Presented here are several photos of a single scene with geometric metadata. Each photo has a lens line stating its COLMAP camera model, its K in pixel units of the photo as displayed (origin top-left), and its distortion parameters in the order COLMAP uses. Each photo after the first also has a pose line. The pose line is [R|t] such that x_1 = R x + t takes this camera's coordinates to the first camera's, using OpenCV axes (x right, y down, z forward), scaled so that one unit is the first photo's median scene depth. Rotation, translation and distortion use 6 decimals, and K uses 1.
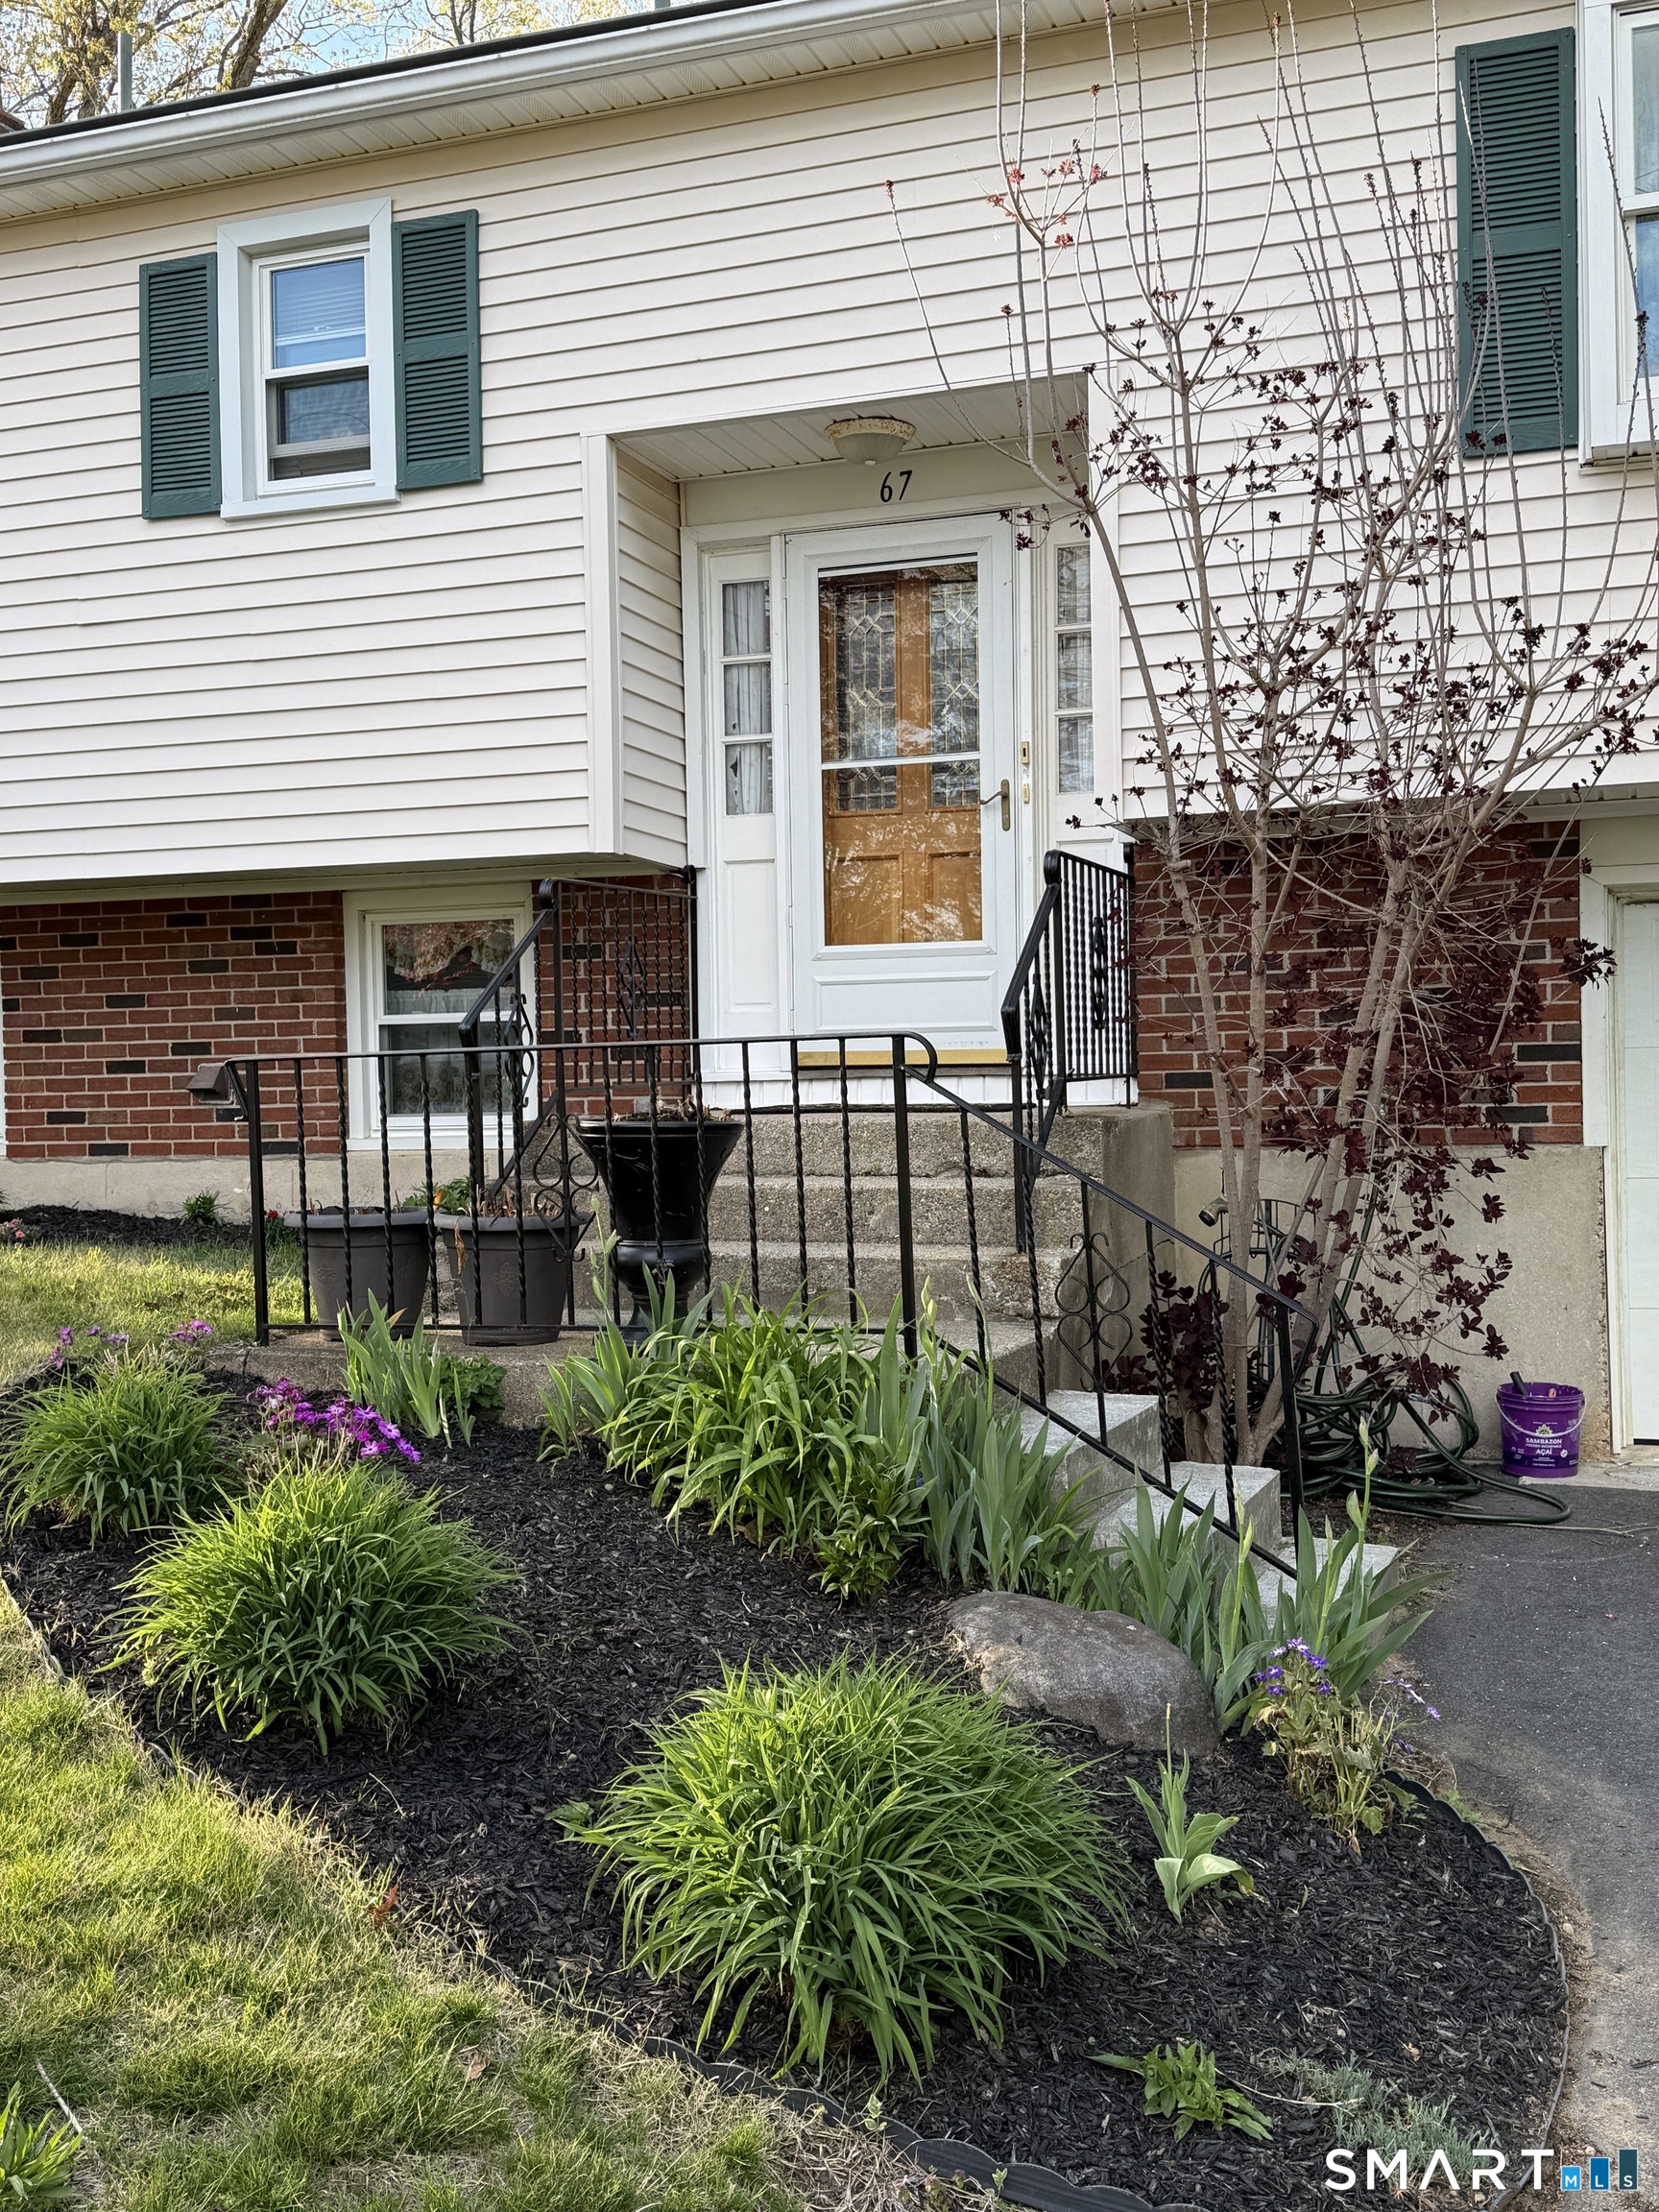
lens RADIAL K [[2216.5, 0, 829.5], [0, 2216.5, 1106.0], [0, 0, 1]] dist [0.201095, -0.451138]
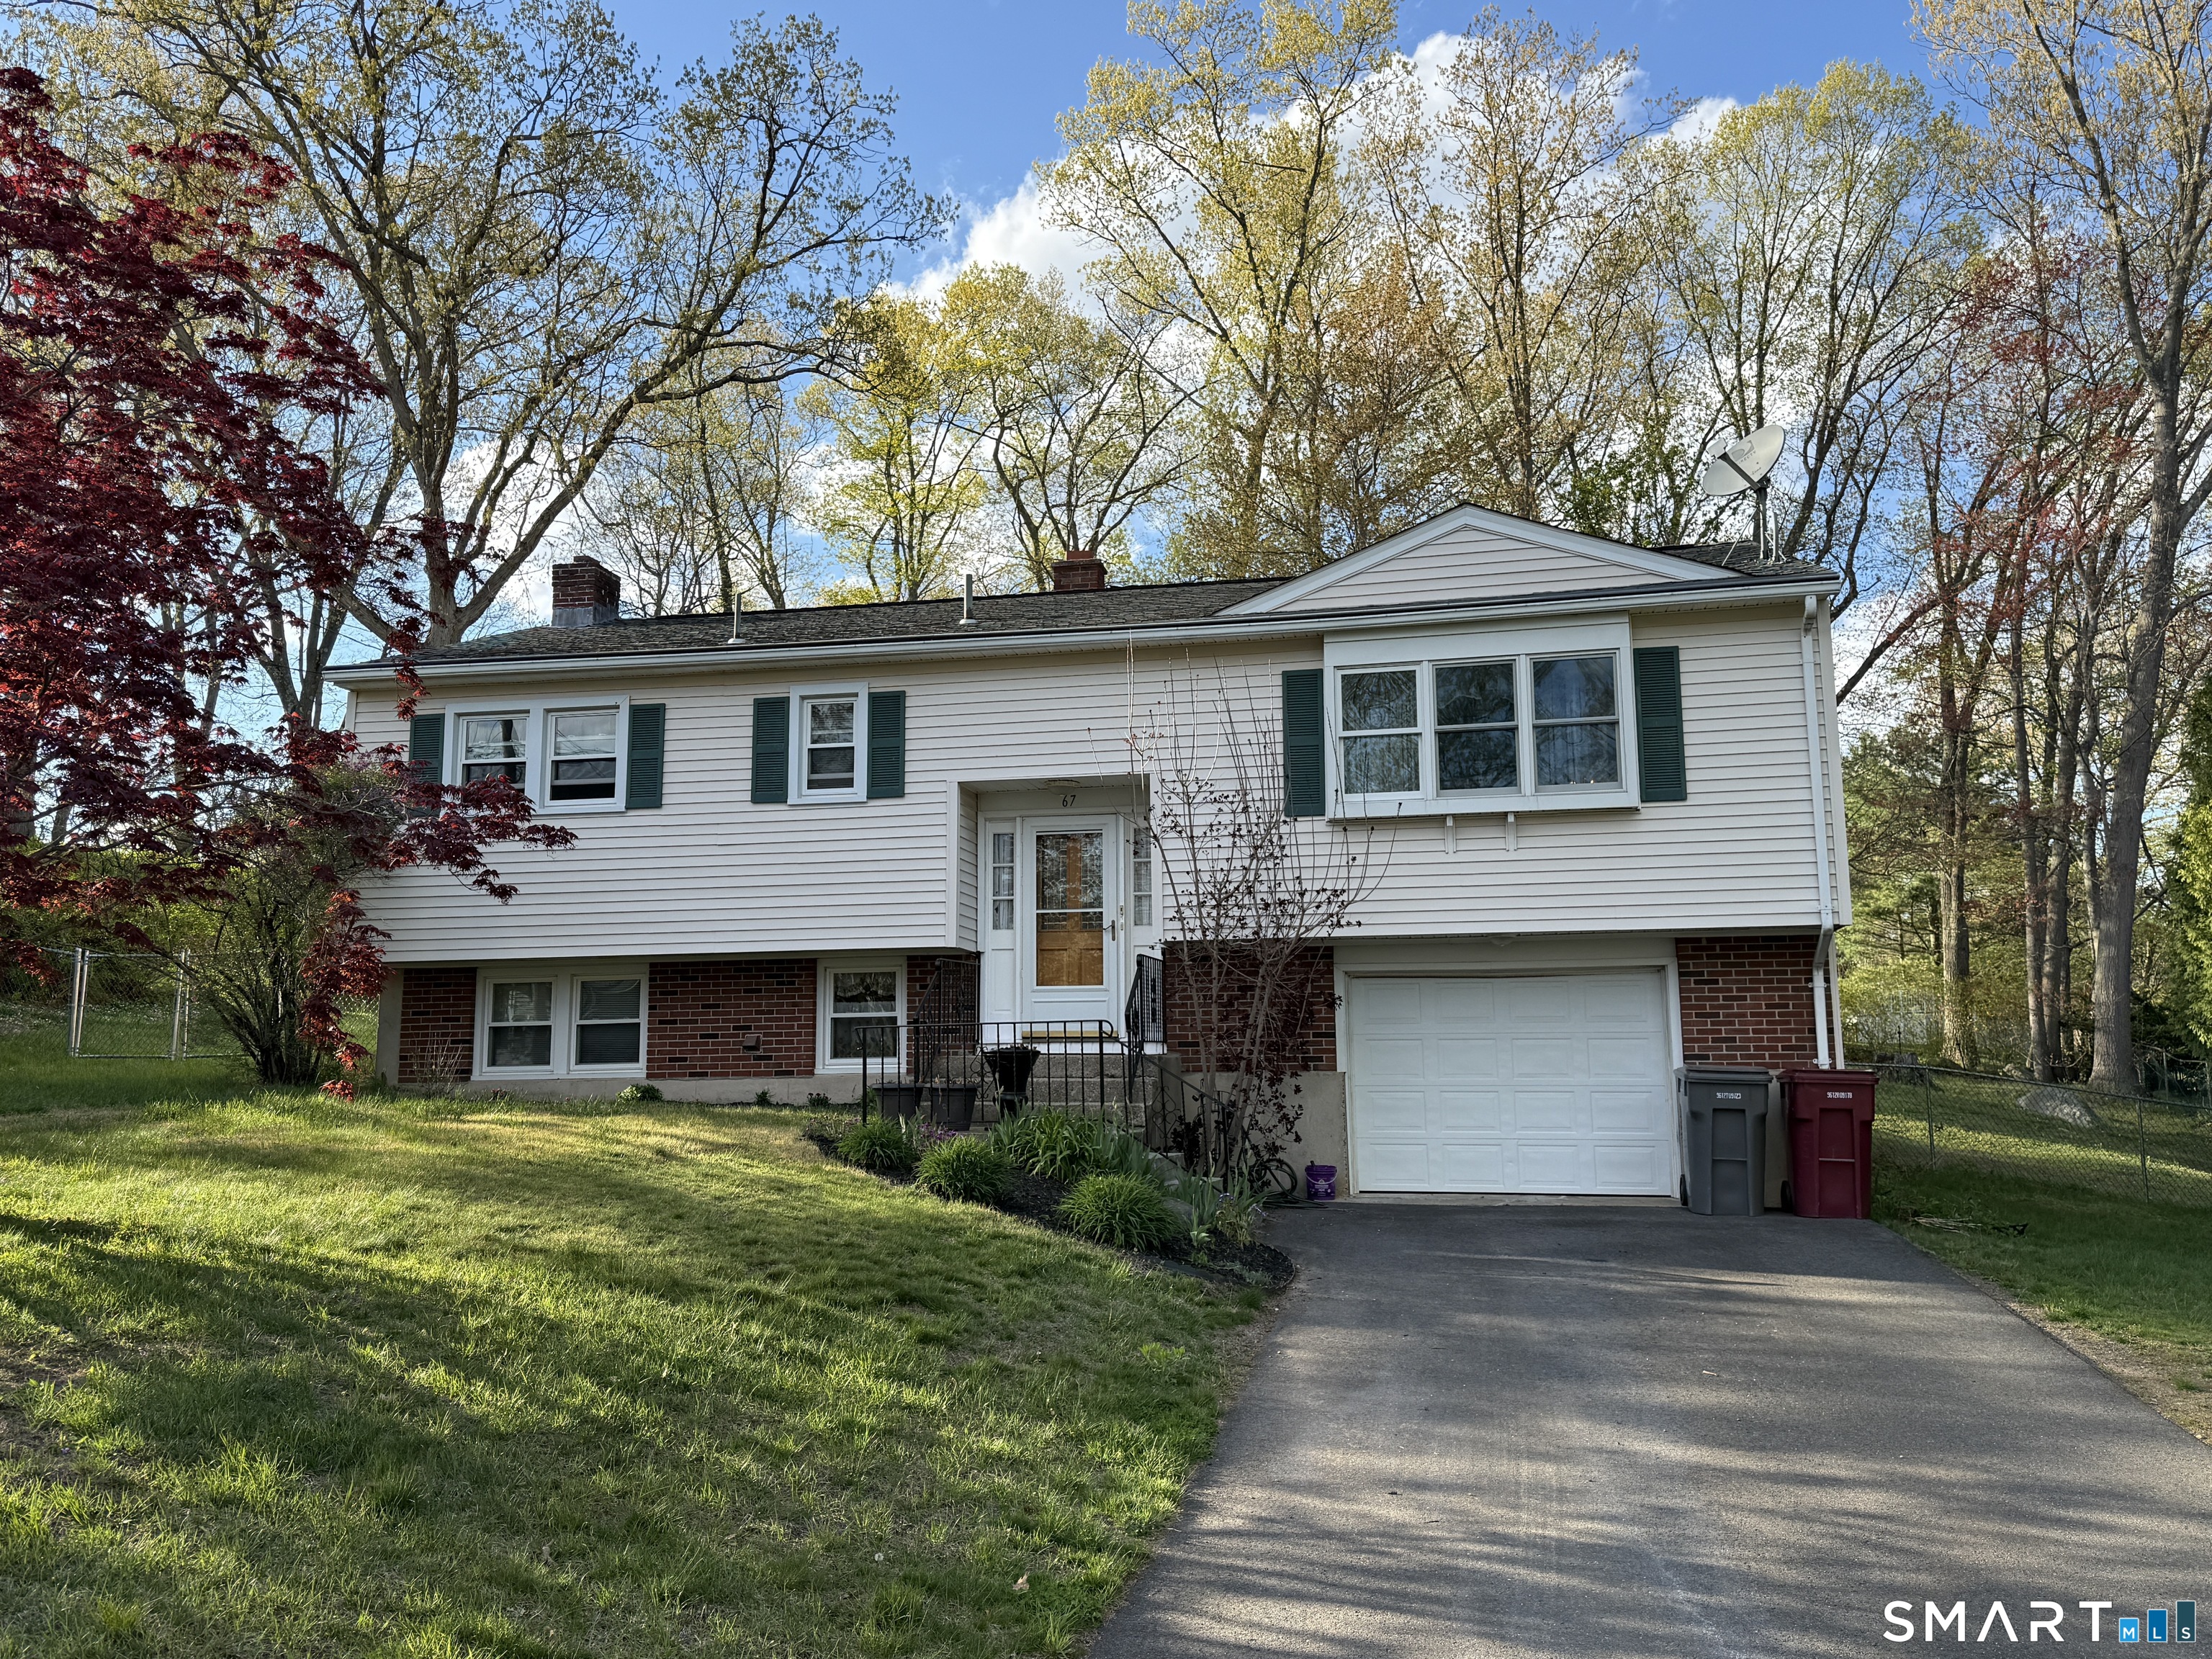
lens RADIAL K [[1784.8, 0, 1099.8], [0, 1784.8, 823.9], [0, 0, 1]] dist [0.116073, -0.001069]
pose [[0.991748, 0.030310, 0.124566, -0.181974], [-0.010890, 0.988055, -0.153718, 0.050278], [-0.127737, 0.151093, 0.980232, -0.928358]]
